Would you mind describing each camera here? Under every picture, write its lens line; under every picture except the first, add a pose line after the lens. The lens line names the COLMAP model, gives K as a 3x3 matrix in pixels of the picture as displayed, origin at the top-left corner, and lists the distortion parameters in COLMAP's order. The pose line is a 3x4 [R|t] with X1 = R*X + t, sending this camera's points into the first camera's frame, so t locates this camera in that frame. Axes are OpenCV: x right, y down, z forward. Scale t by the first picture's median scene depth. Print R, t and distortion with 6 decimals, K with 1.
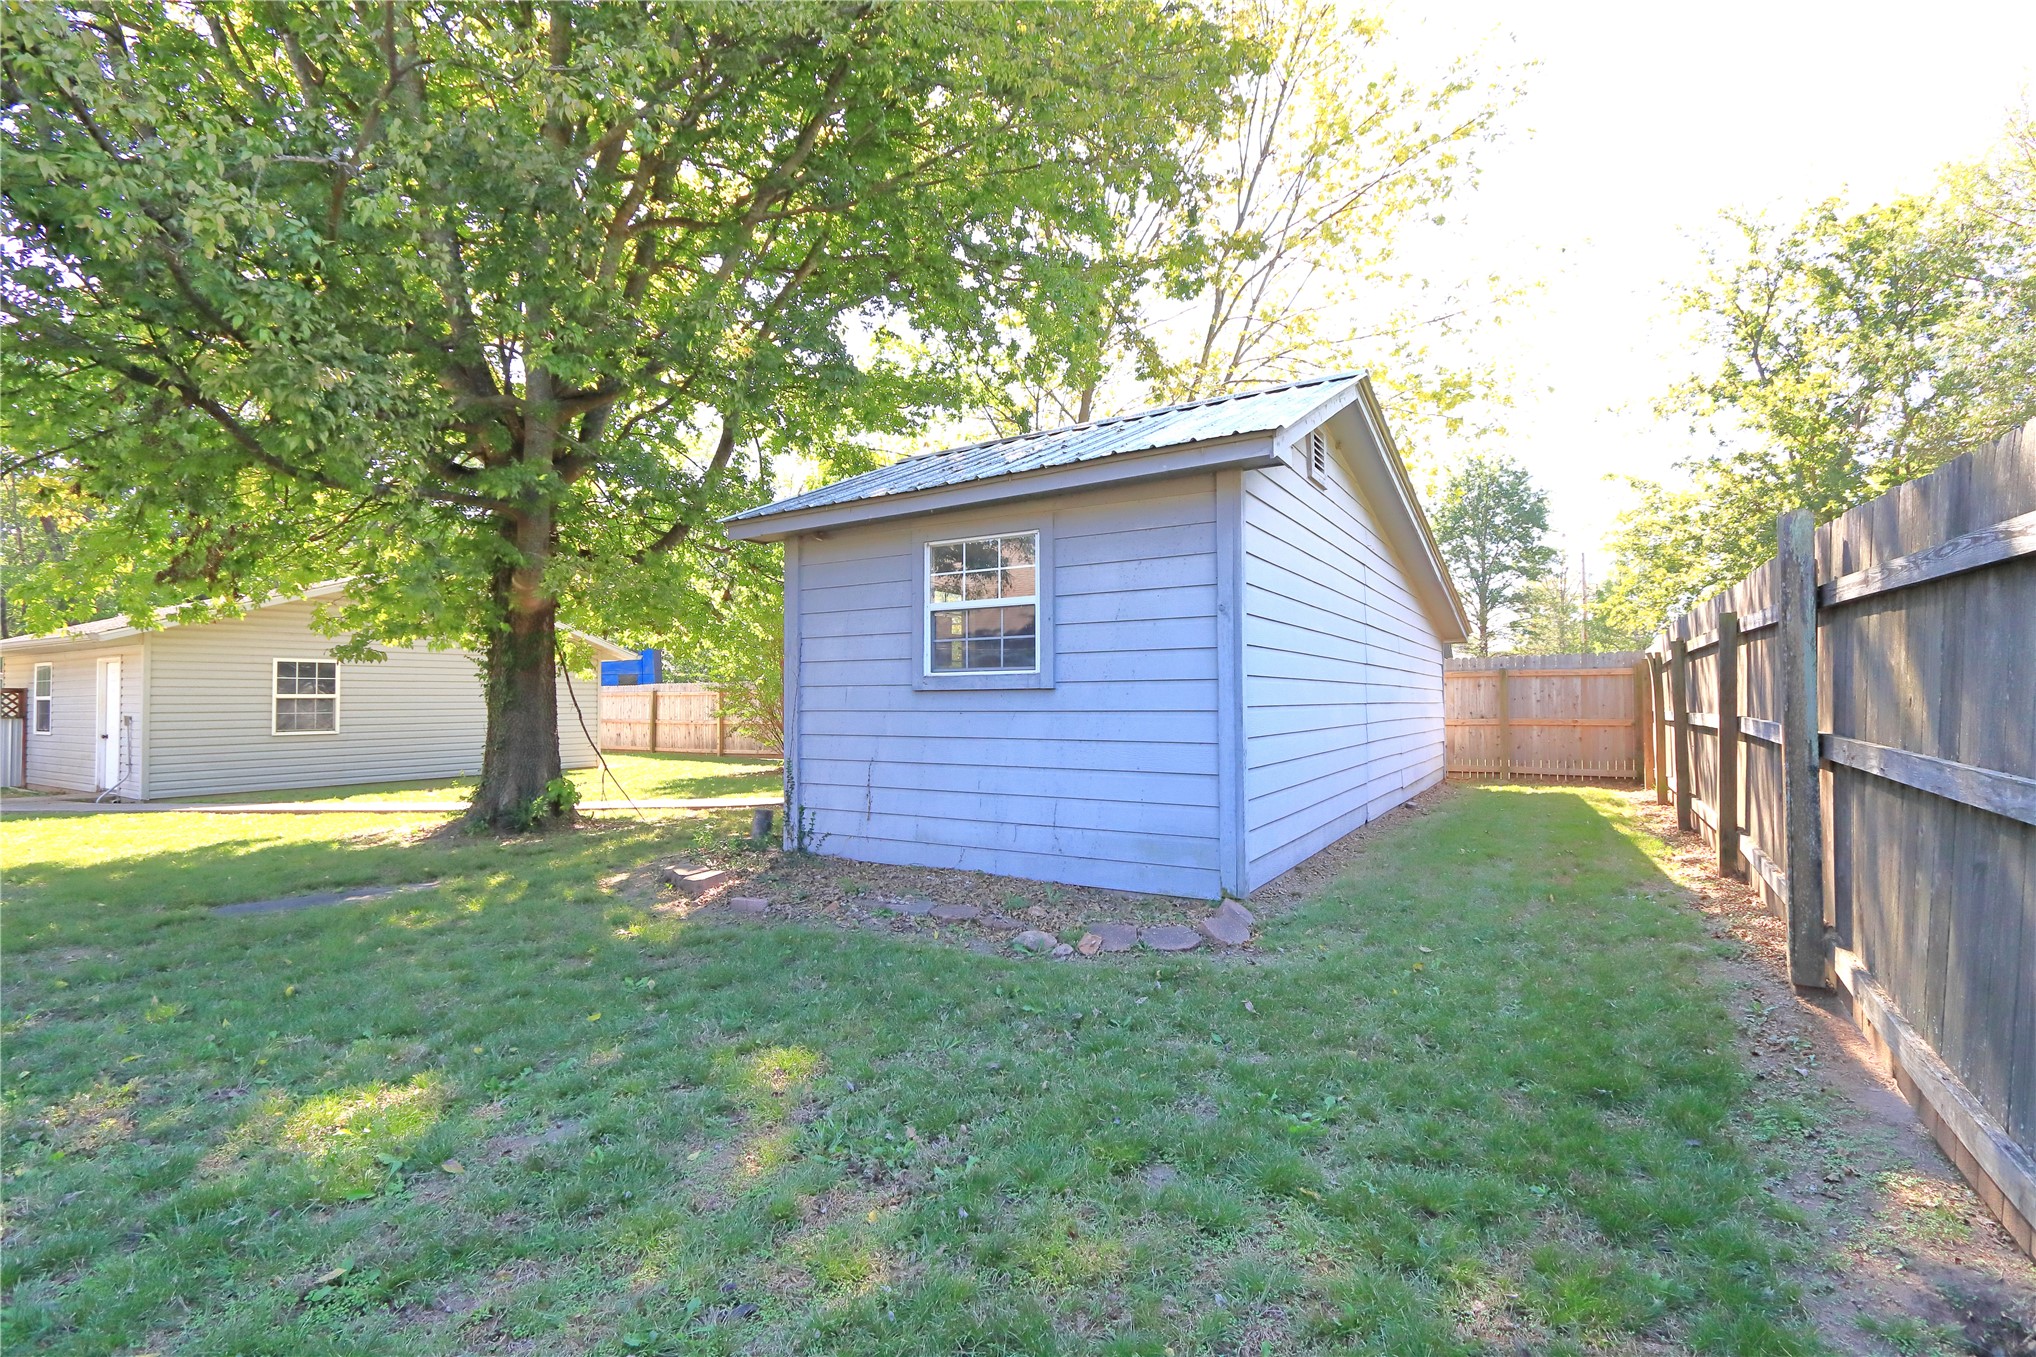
lens RADIAL K [[928.6, 0, 1019.2], [0, 928.6, 682.2], [0, 0, 1]] dist [0.000878, -0.000620]
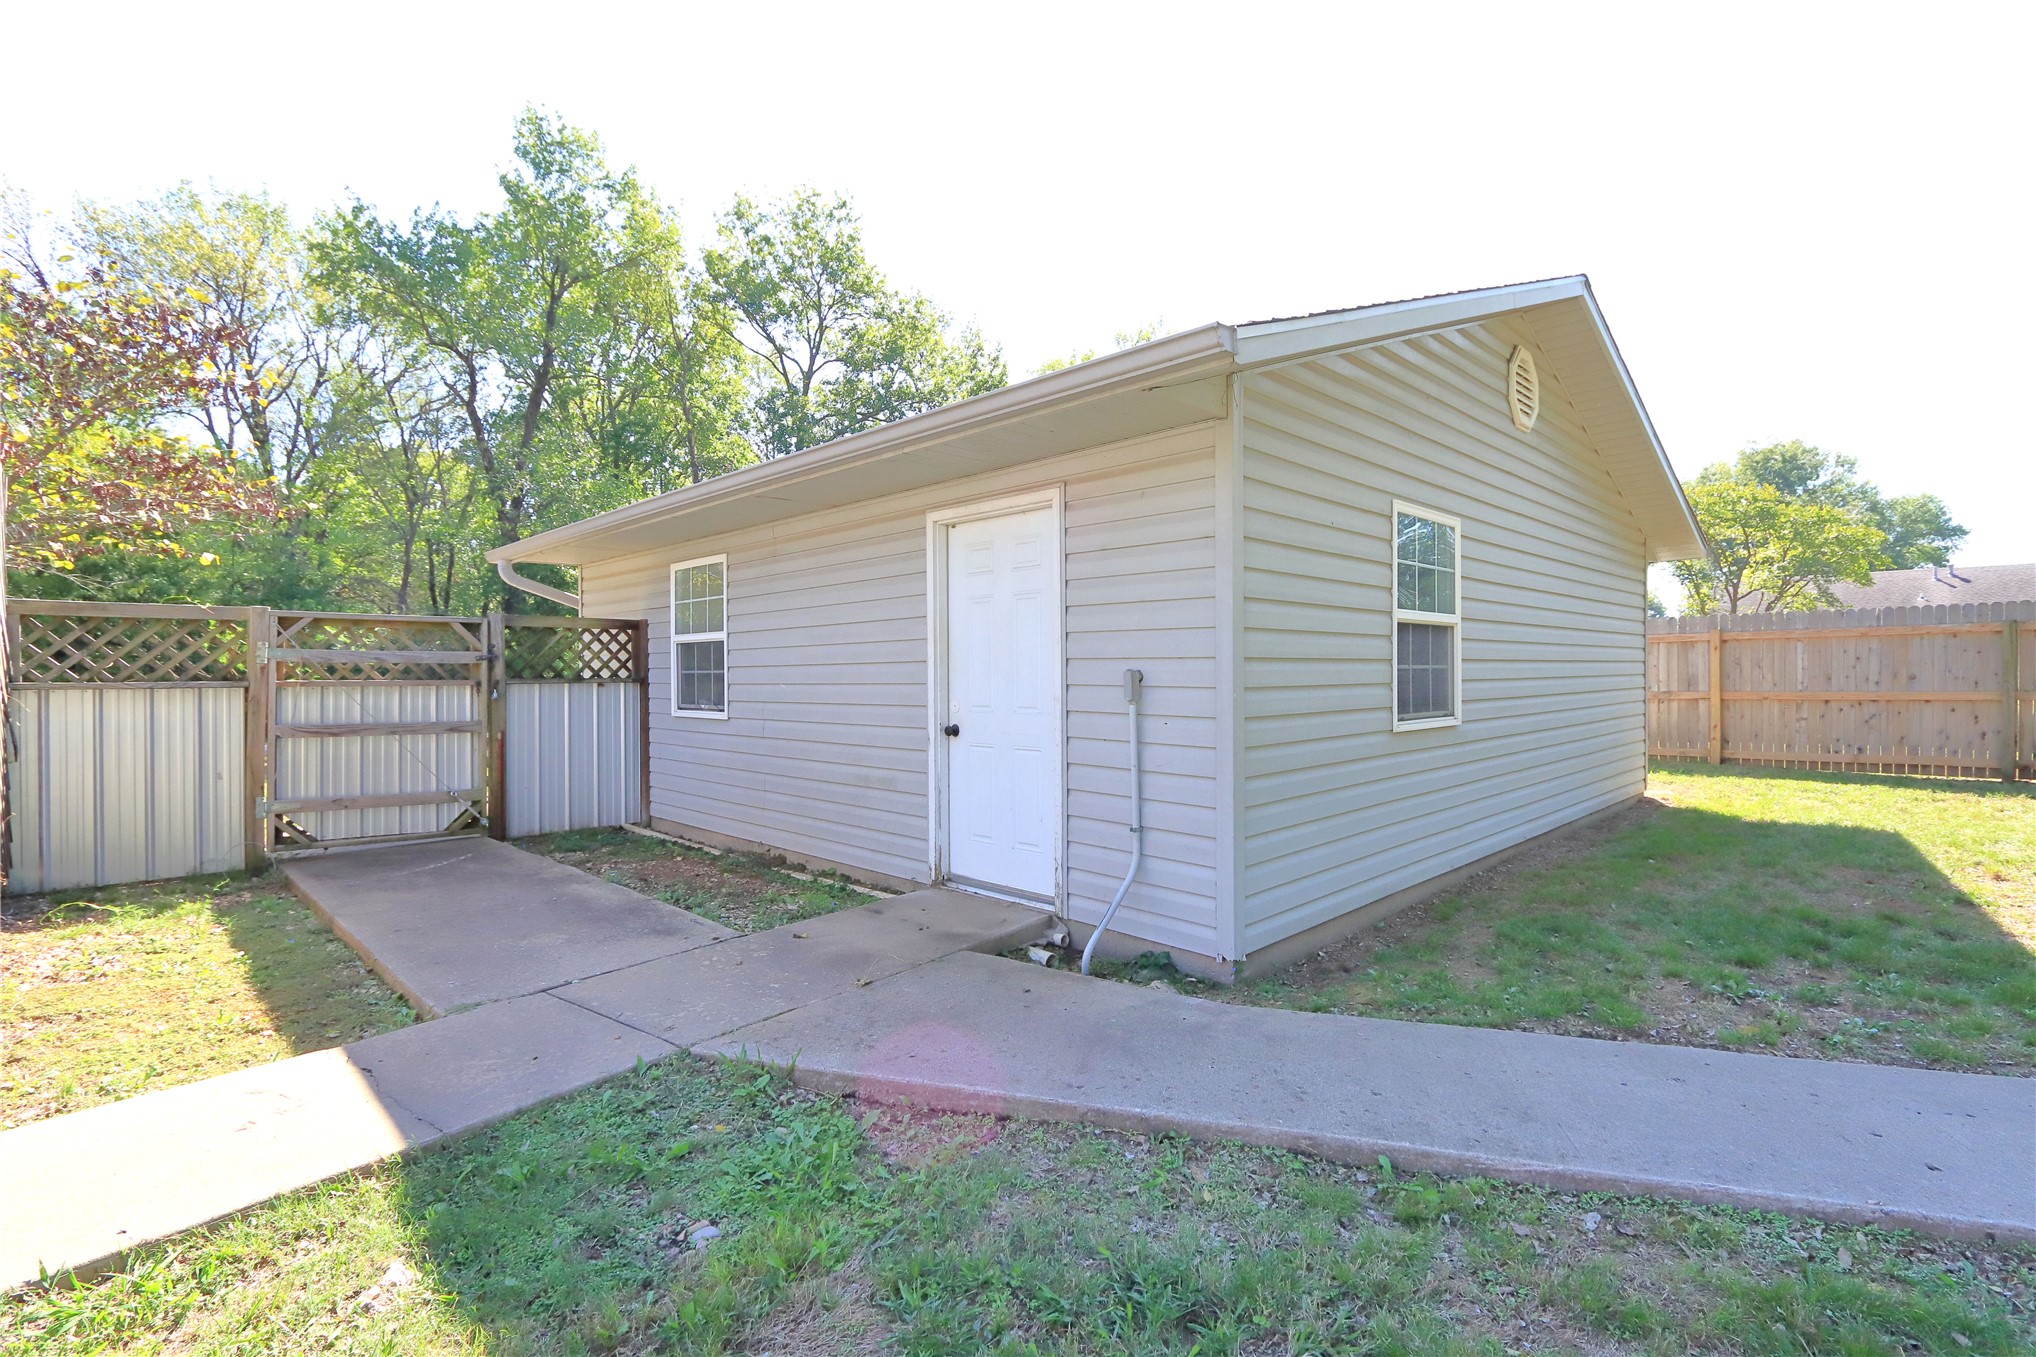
lens RADIAL K [[928.6, 0, 1011.1], [0, 928.6, 674.5], [0, 0, 1]] dist [0.000878, -0.000620]
pose [[0.972285, -0.001263, -0.233794, -1.357825], [0.006575, 0.999738, 0.021943, 0.045127], [0.233705, -0.022872, 0.972038, 1.014985]]
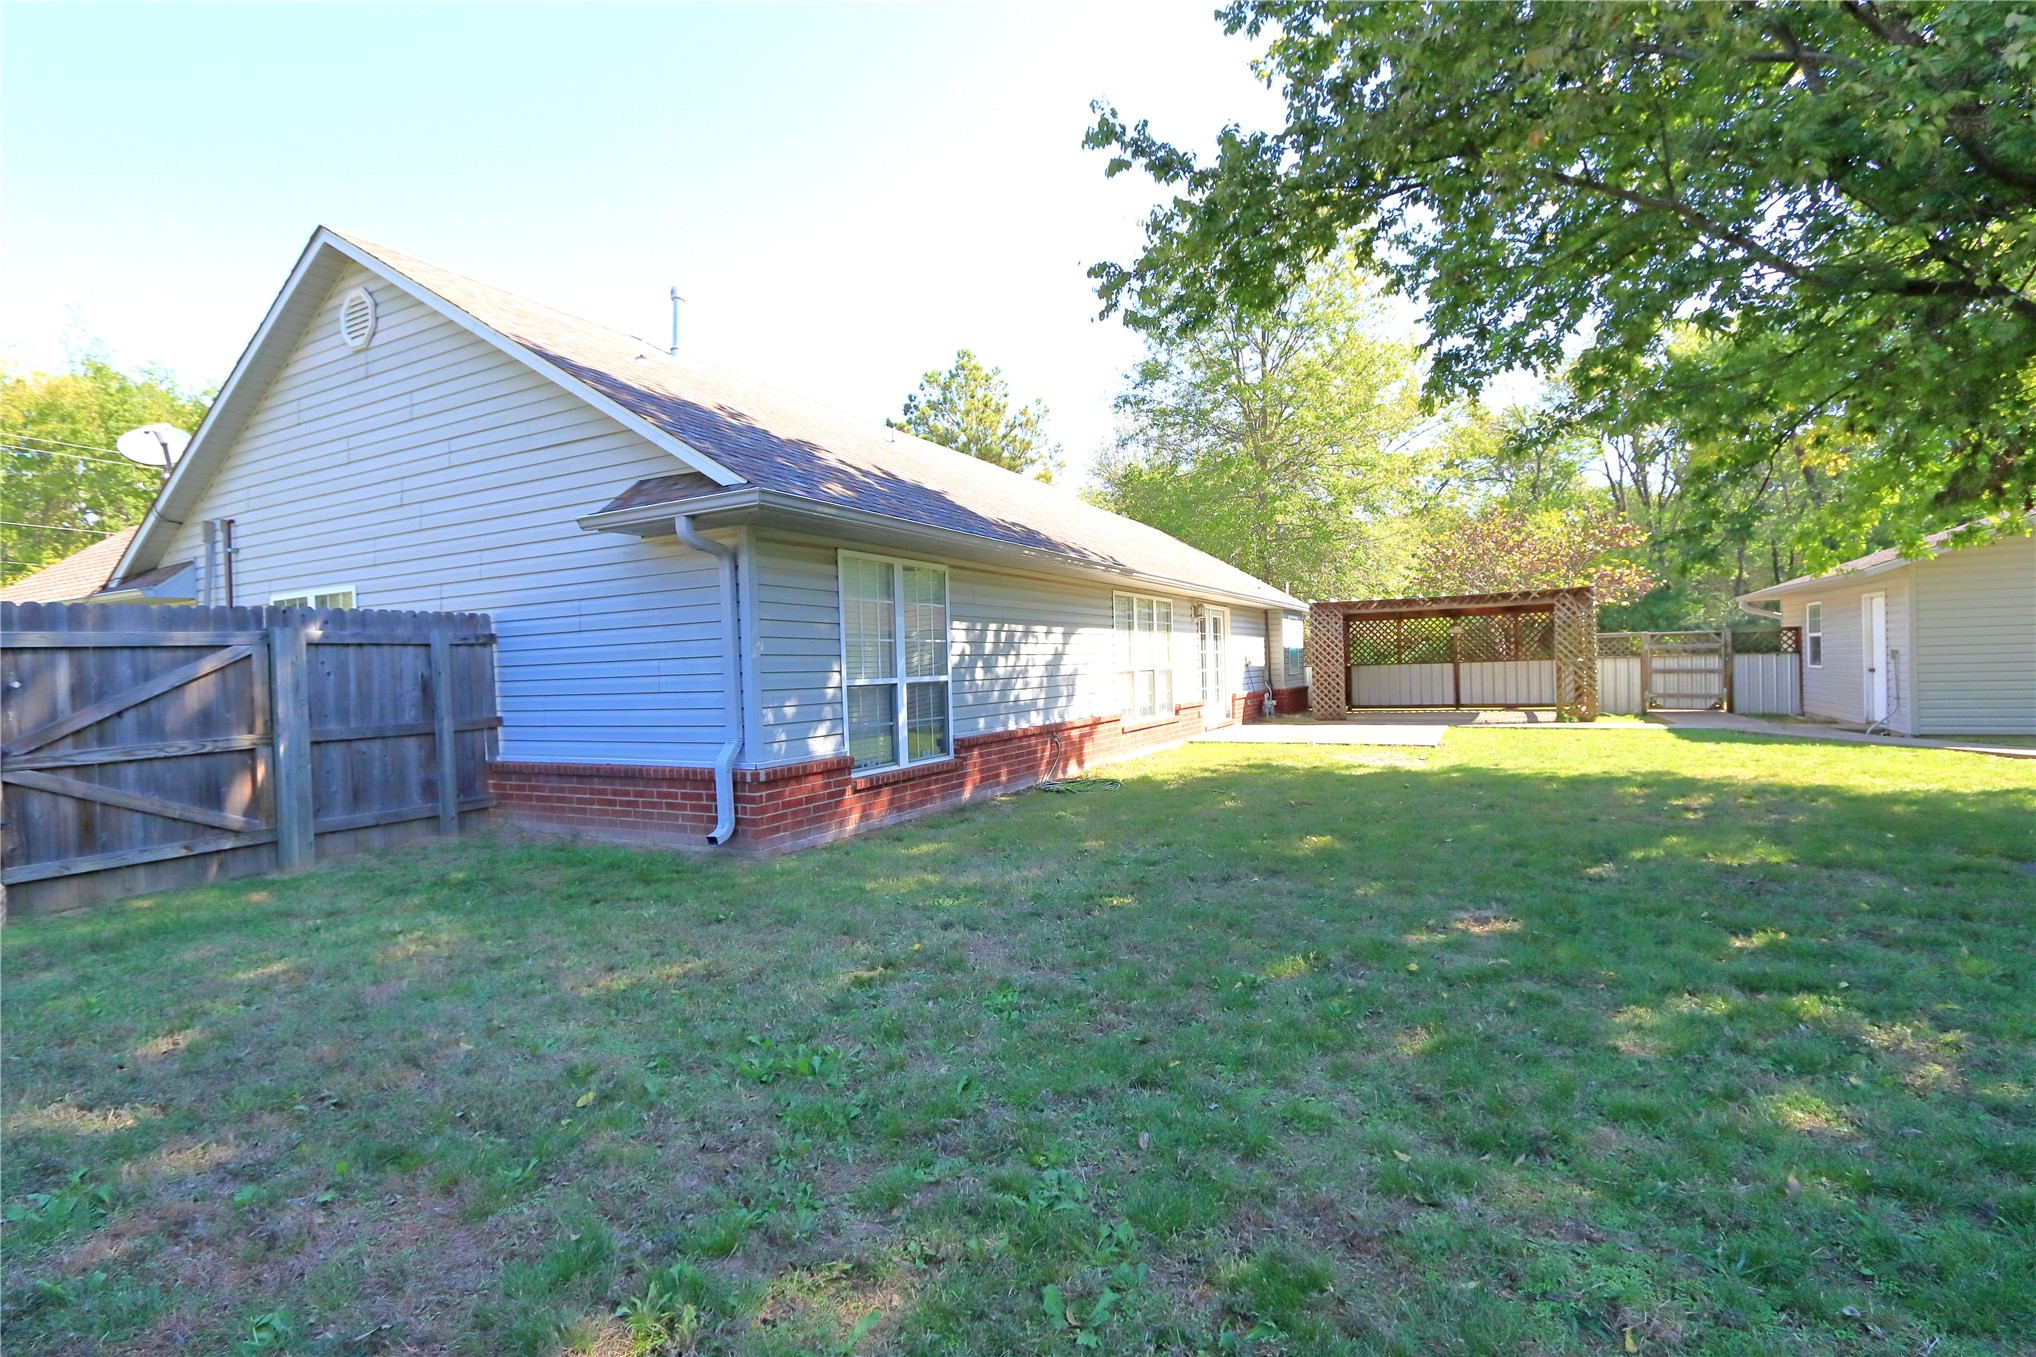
lens RADIAL K [[928.6, 0, 1017.9], [0, 928.6, 677.9], [0, 0, 1]] dist [0.000878, -0.000620]
pose [[0.056573, 0.016480, -0.998262, -0.024771], [0.048874, 0.998619, 0.019255, 0.002188], [0.997202, -0.049878, 0.055689, 0.006685]]
